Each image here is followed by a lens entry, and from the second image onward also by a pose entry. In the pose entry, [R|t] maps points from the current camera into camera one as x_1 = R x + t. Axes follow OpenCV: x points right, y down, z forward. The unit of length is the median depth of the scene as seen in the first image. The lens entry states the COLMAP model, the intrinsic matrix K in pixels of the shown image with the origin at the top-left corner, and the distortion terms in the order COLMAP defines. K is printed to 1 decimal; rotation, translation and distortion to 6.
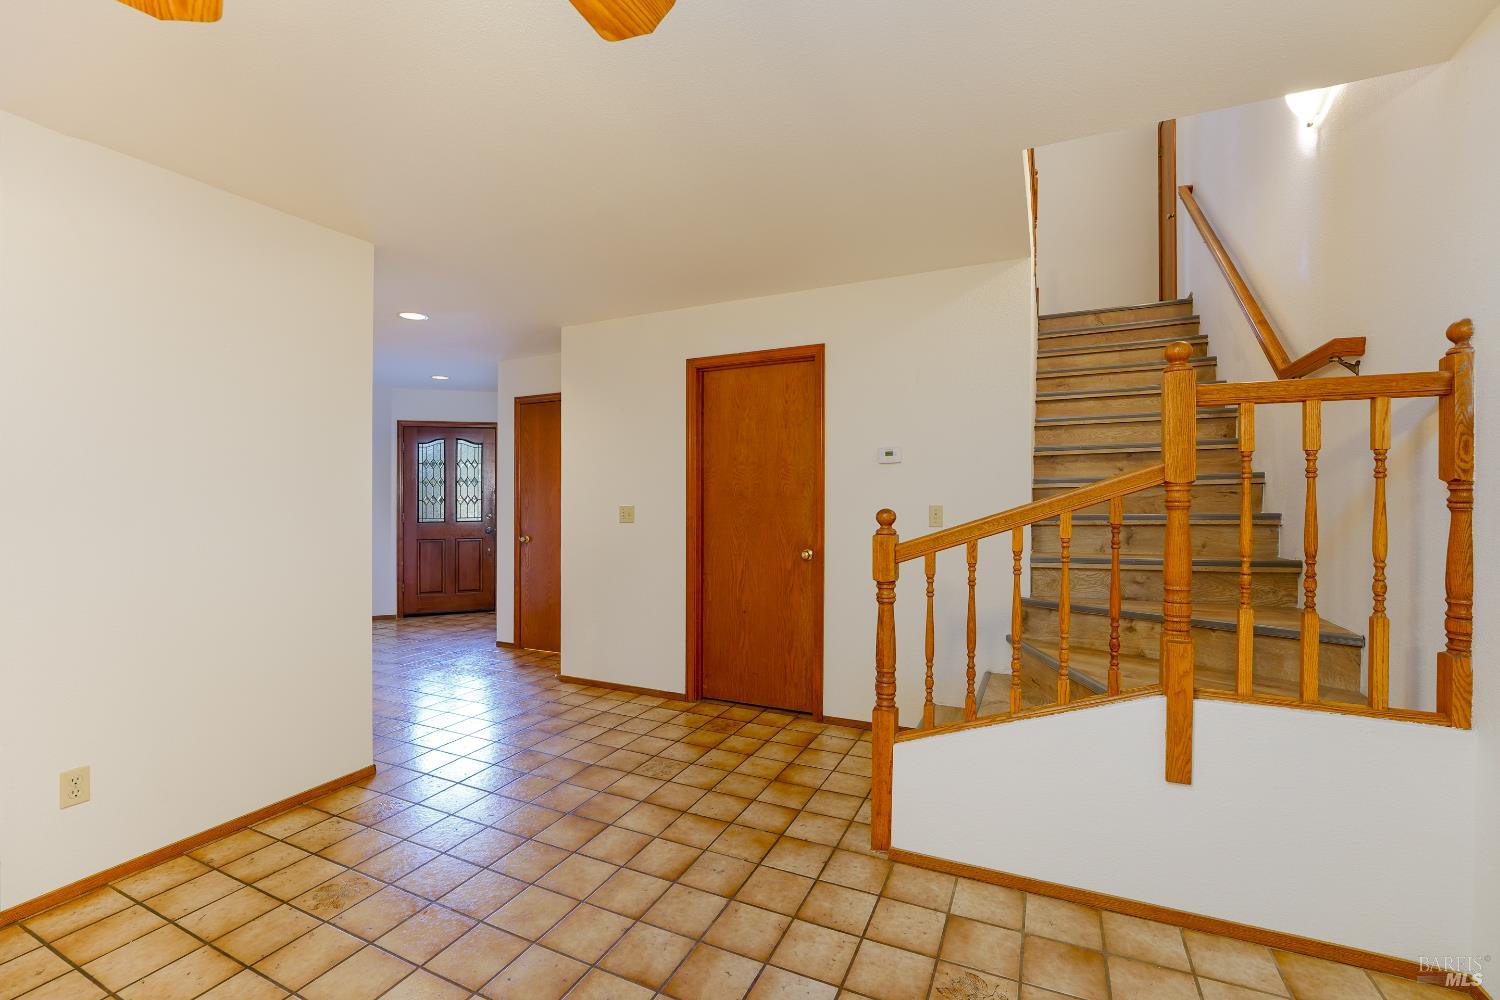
lens RADIAL K [[646.3, 0, 750.0], [0, 646.3, 500.0], [0, 0, 1]] dist [-0.017618, -0.000167]
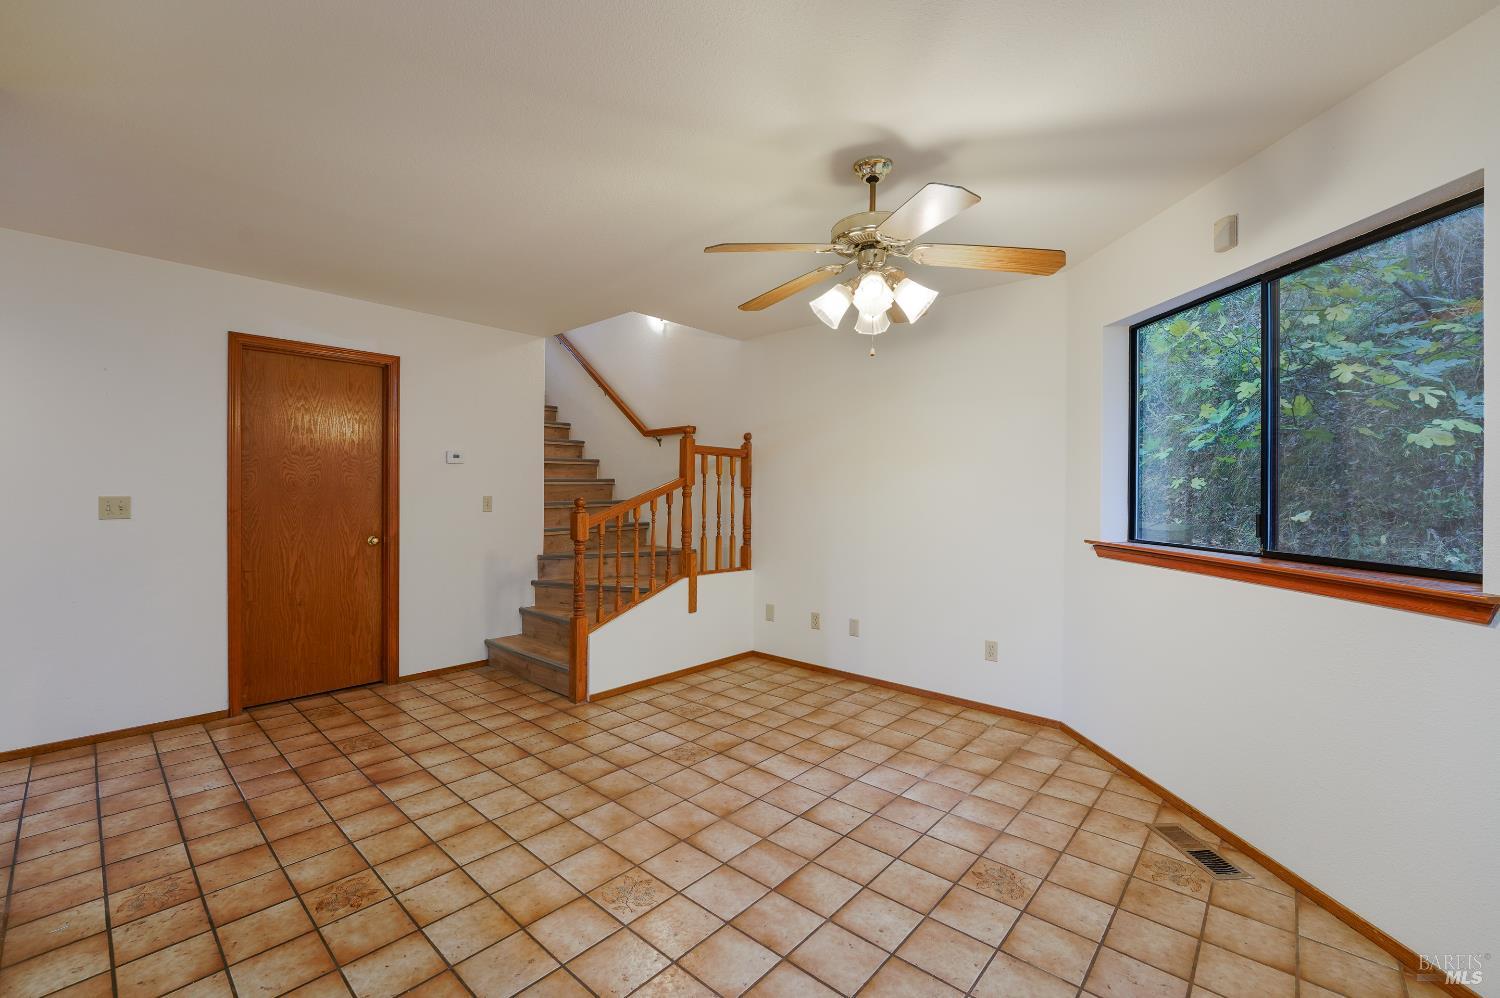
lens RADIAL K [[604.4, 0, 750.0], [0, 604.4, 499.0], [0, 0, 1]] dist [0.000499, 0.000064]
pose [[0.281905, -0.003037, 0.959437, -1.015866], [-0.004557, 0.999979, 0.004504, 0.007771], [-0.959431, -0.005641, 0.281885, 0.119000]]
